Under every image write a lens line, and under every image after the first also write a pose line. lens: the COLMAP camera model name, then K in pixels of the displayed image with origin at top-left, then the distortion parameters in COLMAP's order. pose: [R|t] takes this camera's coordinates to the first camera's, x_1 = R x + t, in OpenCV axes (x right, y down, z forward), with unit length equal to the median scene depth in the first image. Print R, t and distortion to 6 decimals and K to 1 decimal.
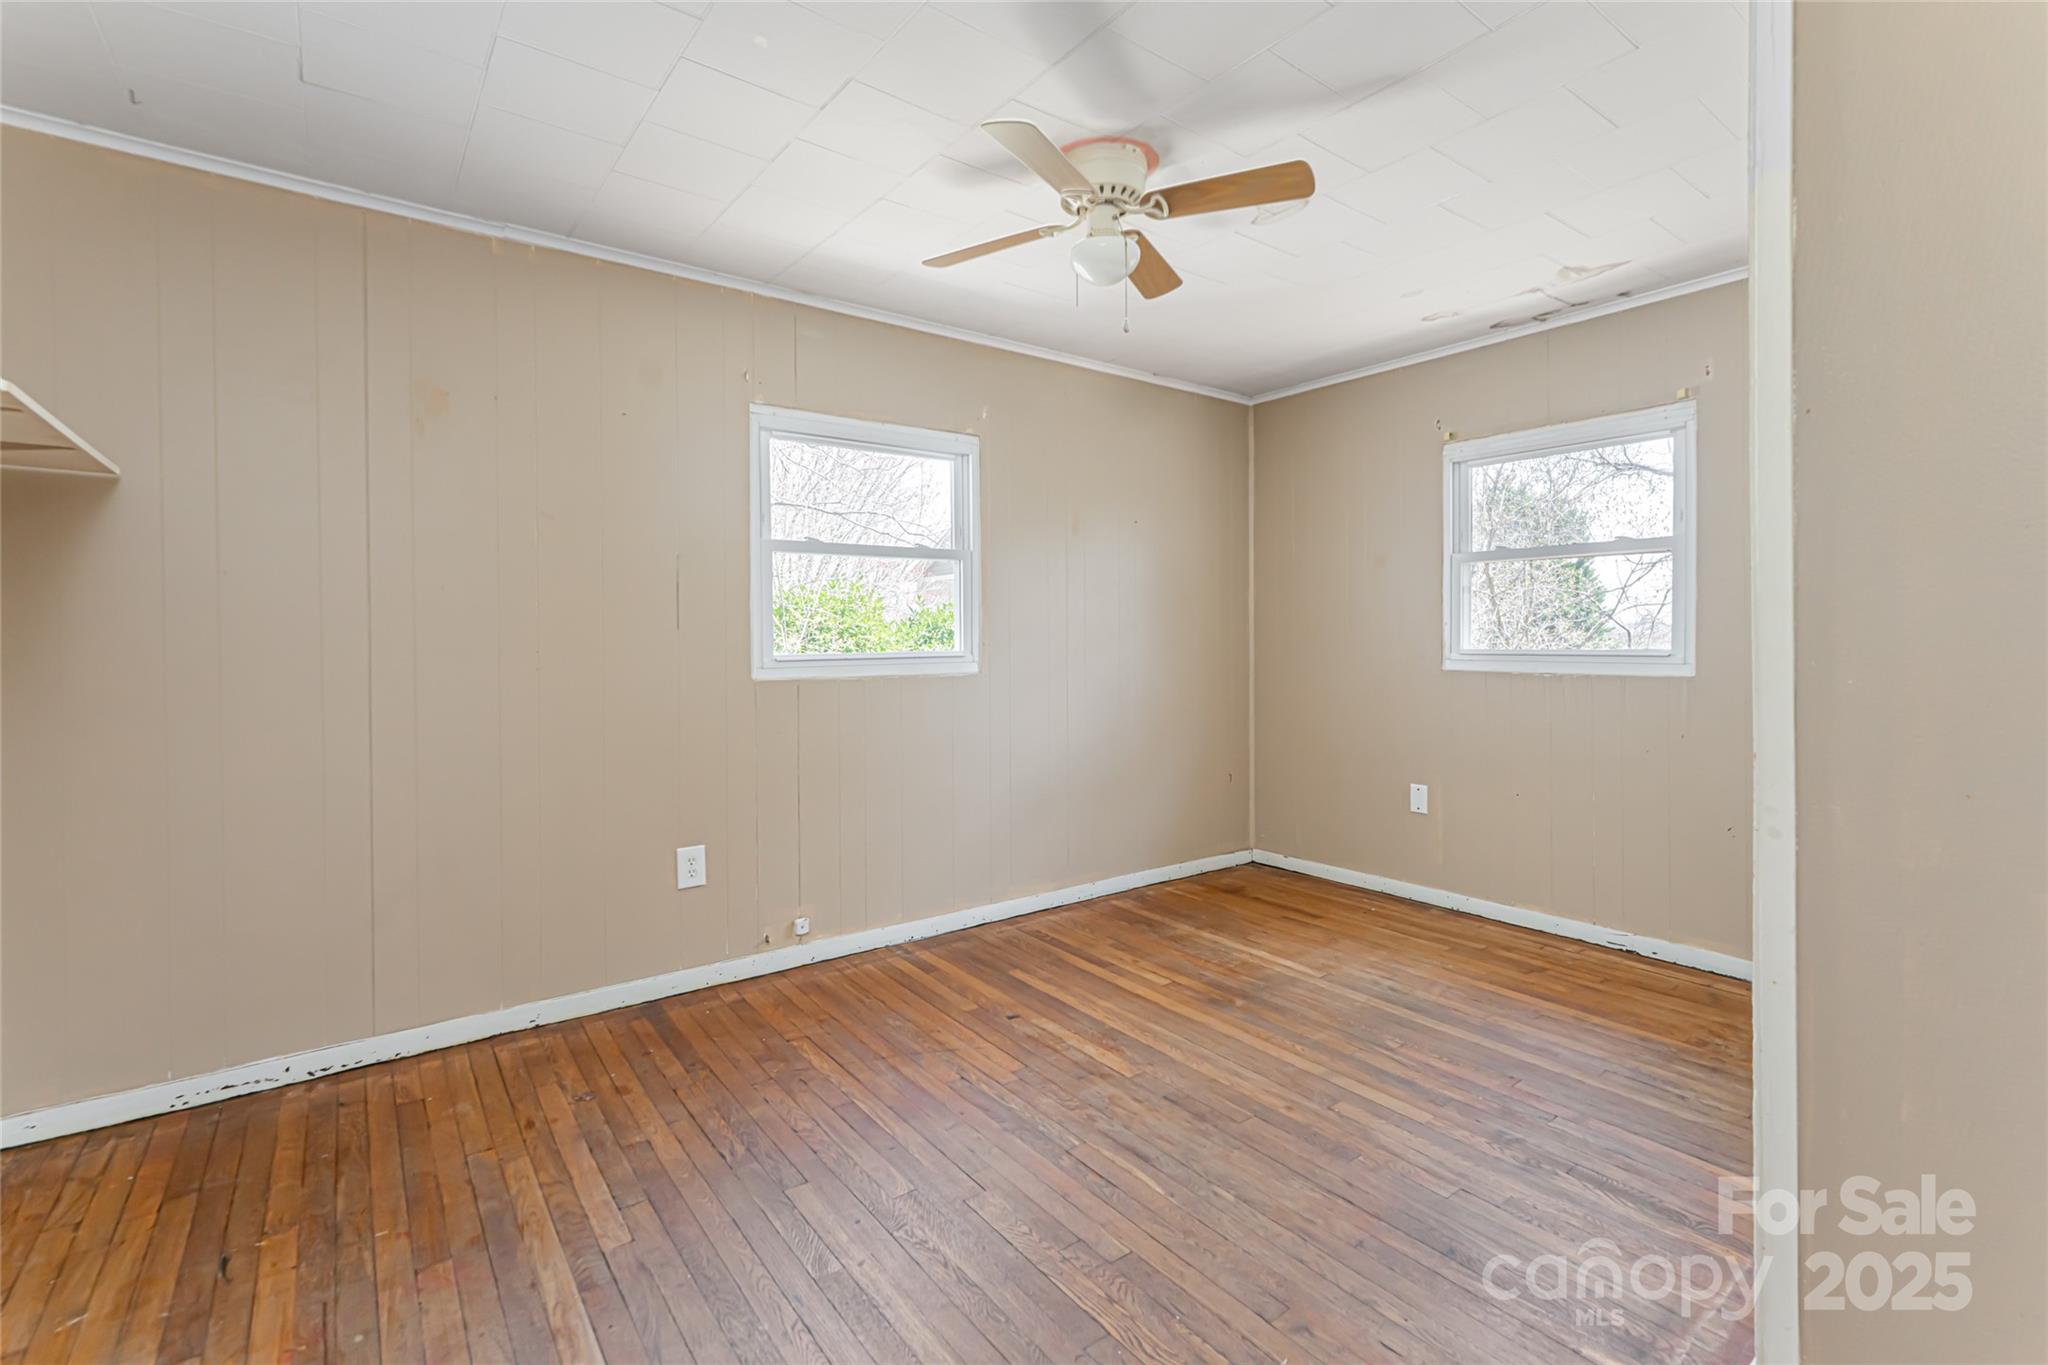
lens RADIAL K [[916.2, 0, 1036.1], [0, 916.2, 657.2], [0, 0, 1]] dist [0.001138, 0.000062]
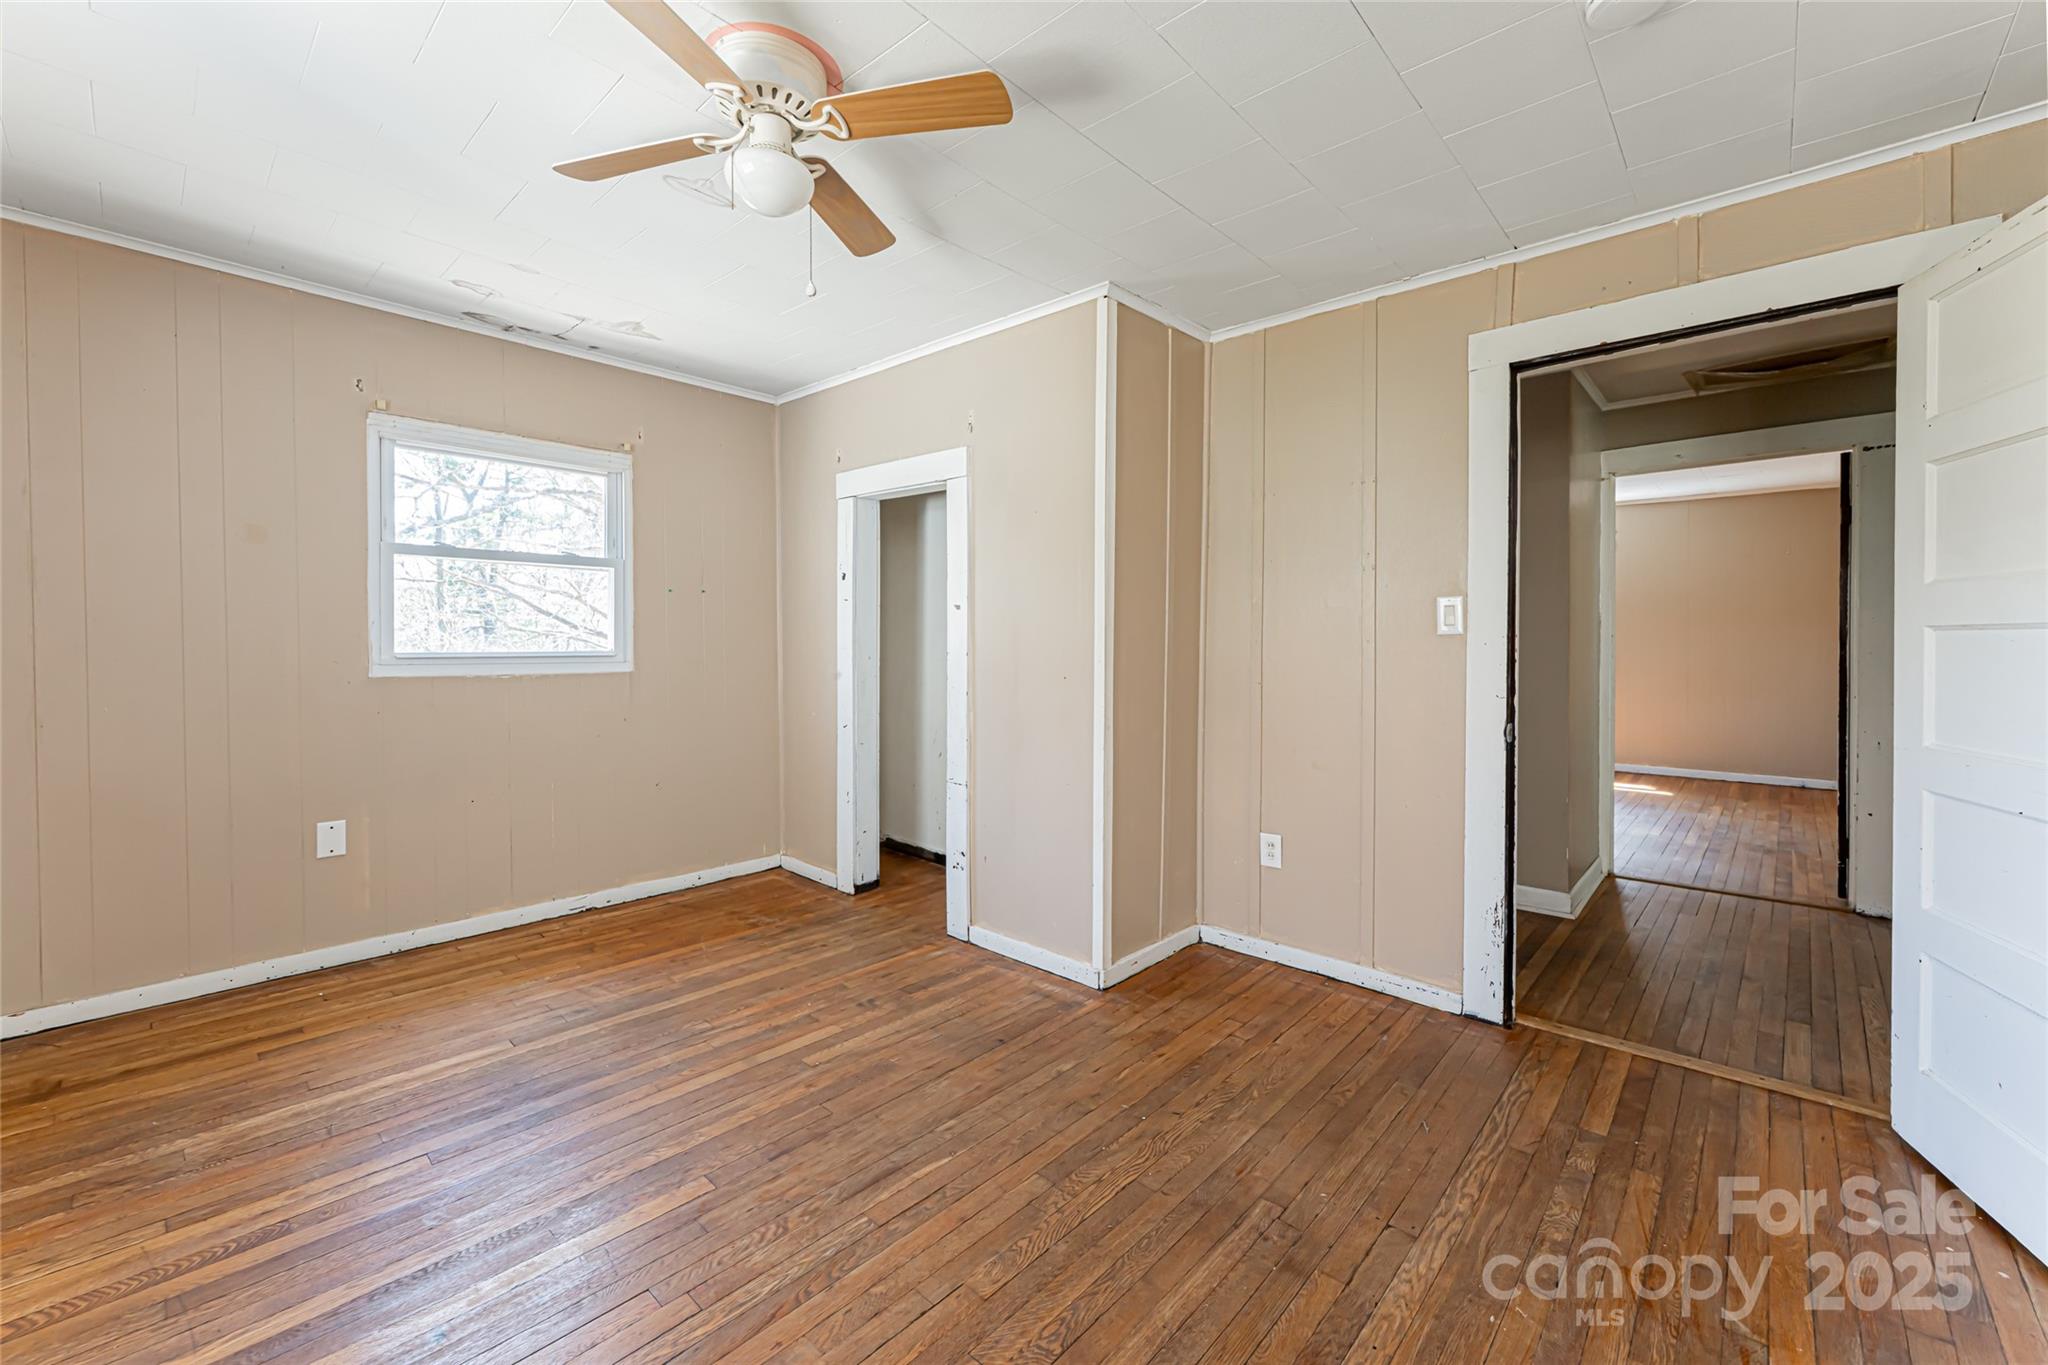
lens RADIAL K [[841.0, 0, 1021.0], [0, 841.0, 648.5], [0, 0, 1]] dist [-0.001235, 0.000007]
pose [[-0.183884, -0.004667, 0.982937, -0.517696], [0.014934, 0.999860, 0.007541, -0.011184], [-0.982834, 0.016065, -0.183789, 0.670113]]
